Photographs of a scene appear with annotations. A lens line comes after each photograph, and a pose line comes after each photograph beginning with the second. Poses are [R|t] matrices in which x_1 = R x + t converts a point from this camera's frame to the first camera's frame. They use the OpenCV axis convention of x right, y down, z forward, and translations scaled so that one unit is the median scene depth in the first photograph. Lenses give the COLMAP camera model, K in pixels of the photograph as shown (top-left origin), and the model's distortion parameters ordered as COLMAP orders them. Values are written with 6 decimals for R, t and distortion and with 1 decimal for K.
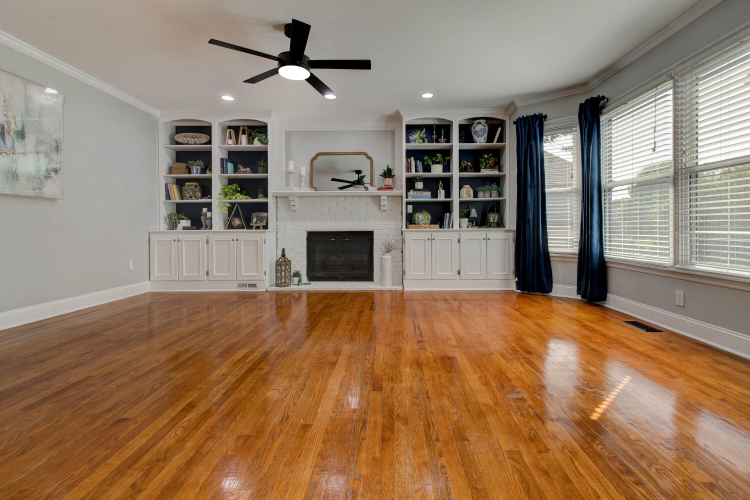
lens RADIAL K [[338.8, 0, 408.0], [0, 338.8, 224.8], [0, 0, 1]] dist [0.002064, 0.000324]
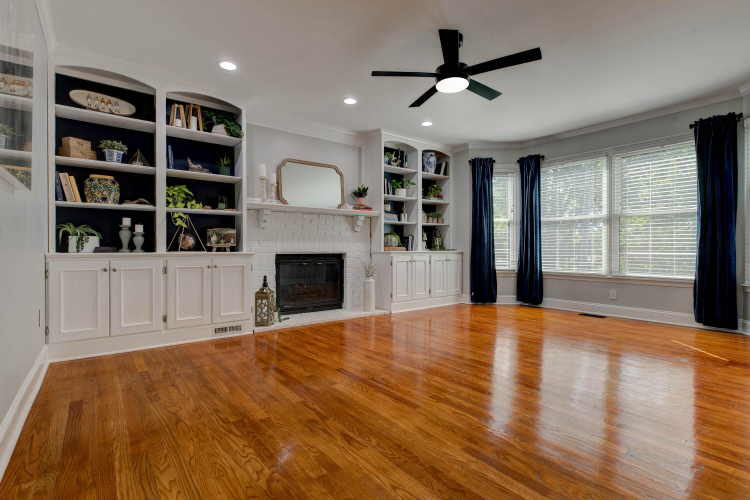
lens RADIAL K [[348.6, 0, 372.8], [0, 348.6, 248.3], [0, 0, 1]] dist [0.003267, 0.000792]
pose [[0.803537, 0.005783, 0.595226, -0.629561], [-0.007758, 0.999970, 0.000759, 0.003082], [-0.595204, -0.005227, 0.803558, 0.204796]]
